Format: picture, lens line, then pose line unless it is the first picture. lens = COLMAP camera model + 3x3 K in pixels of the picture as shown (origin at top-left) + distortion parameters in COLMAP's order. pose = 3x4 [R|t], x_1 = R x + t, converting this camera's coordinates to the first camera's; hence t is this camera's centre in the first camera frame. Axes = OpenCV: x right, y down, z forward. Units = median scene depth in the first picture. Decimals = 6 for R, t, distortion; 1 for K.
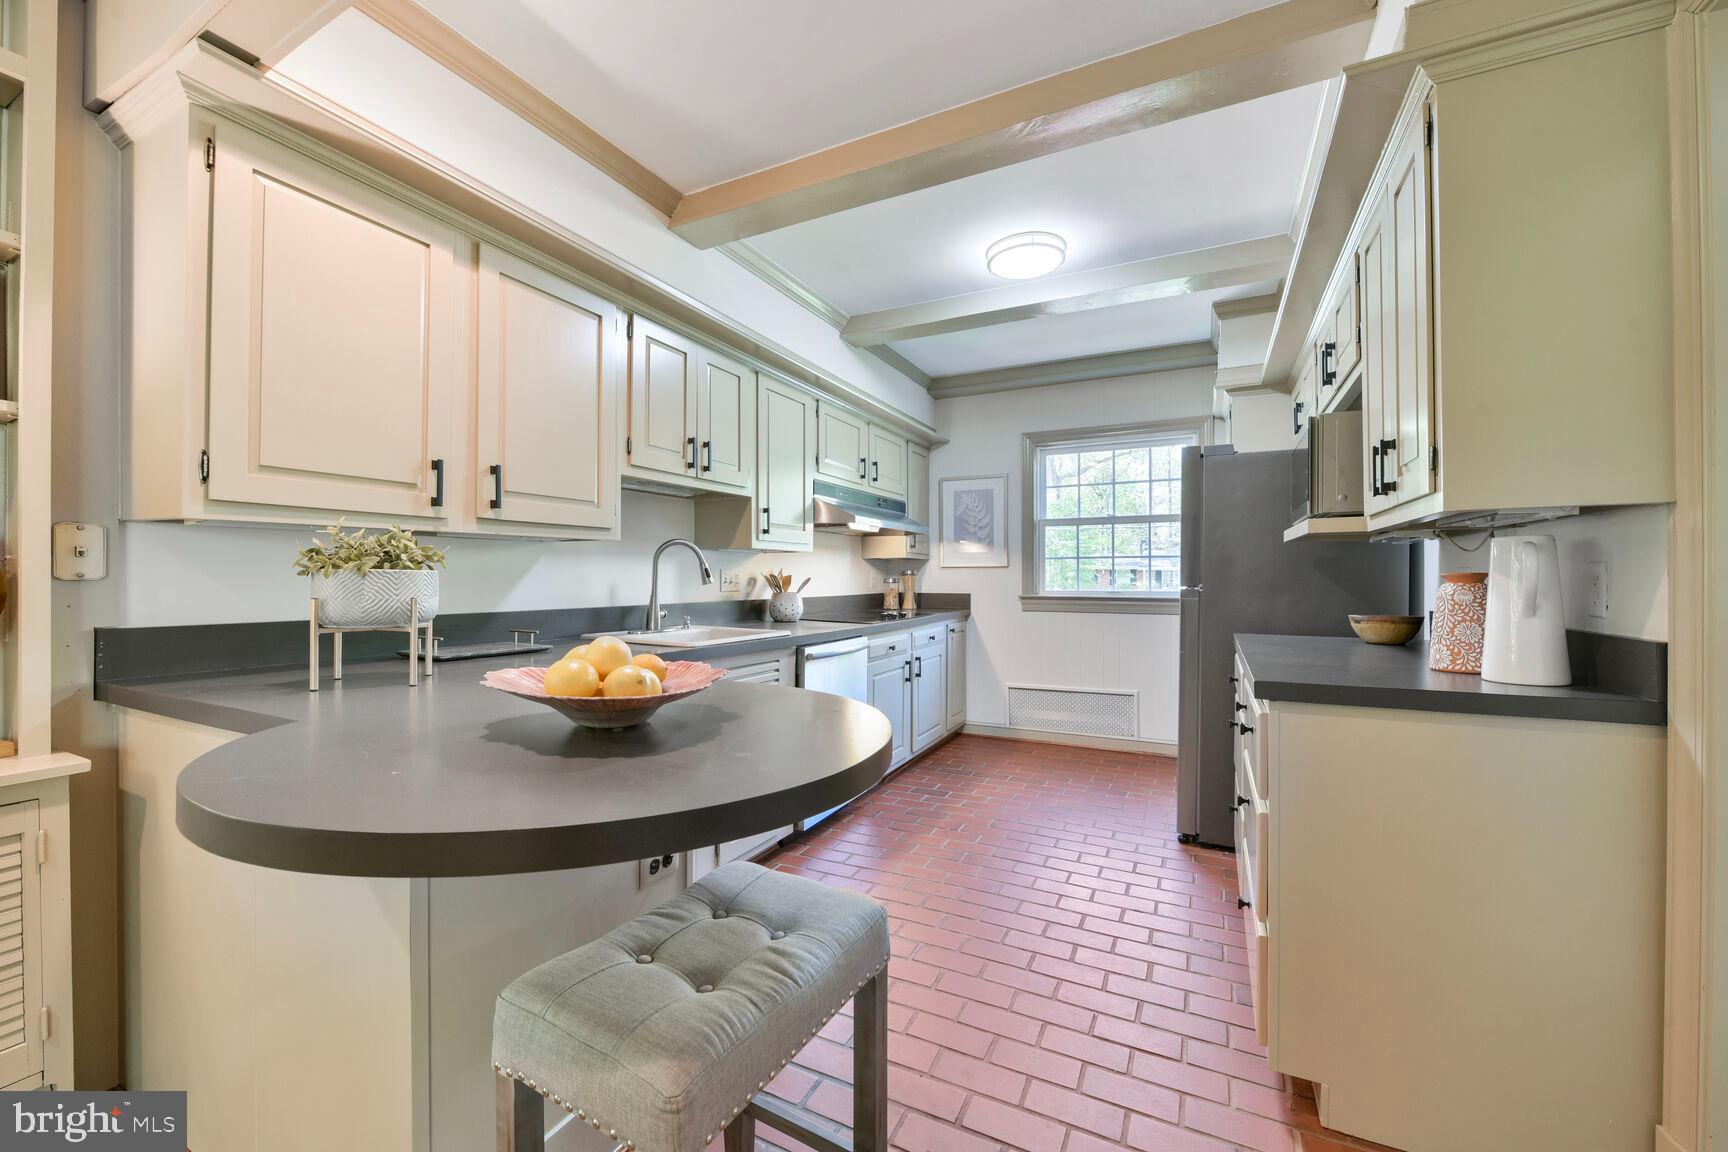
lens RADIAL K [[682.4, 0, 863.7], [0, 682.4, 574.0], [0, 0, 1]] dist [-0.008152, -0.000329]
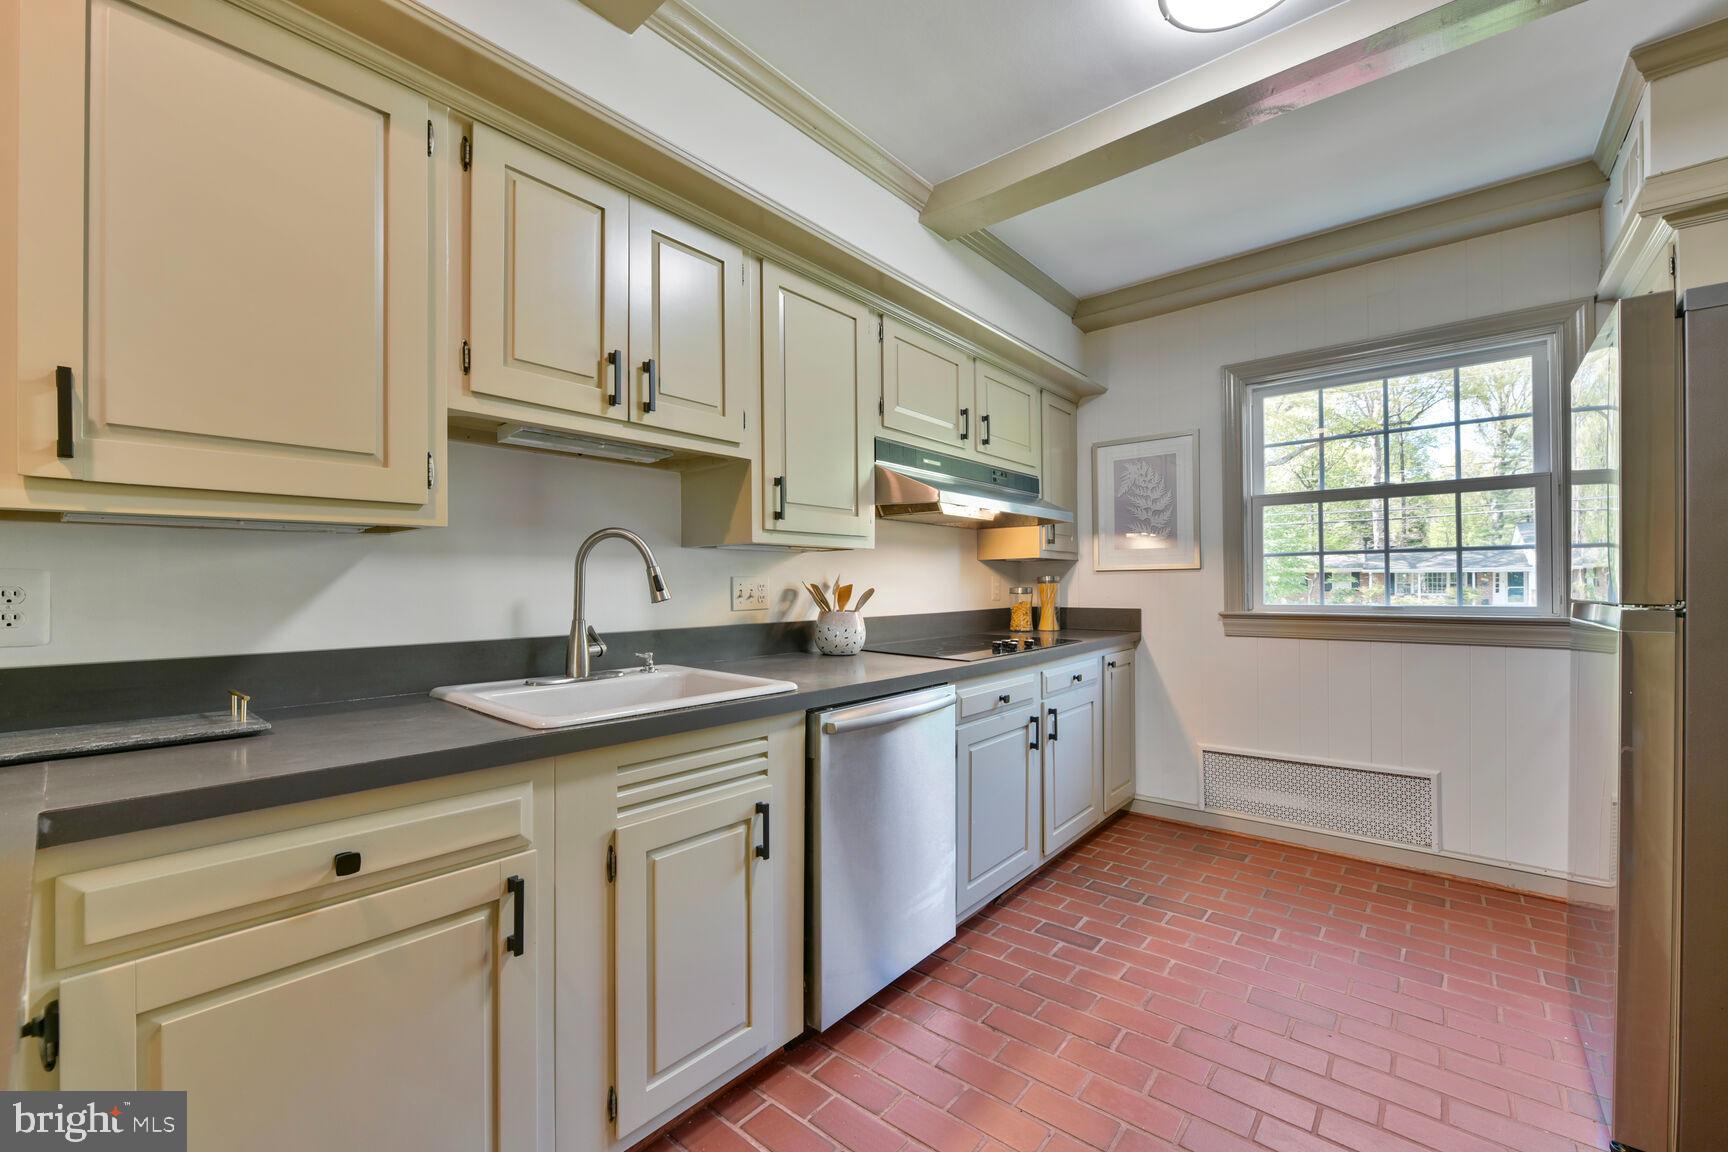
lens RADIAL K [[682.4, 0, 855.9], [0, 682.4, 579.1], [0, 0, 1]] dist [-0.008152, -0.000329]
pose [[0.968011, -0.008479, -0.250763, 0.065913], [0.007816, 0.999963, -0.003639, -0.001265], [0.250784, 0.001562, 0.968042, 0.344325]]
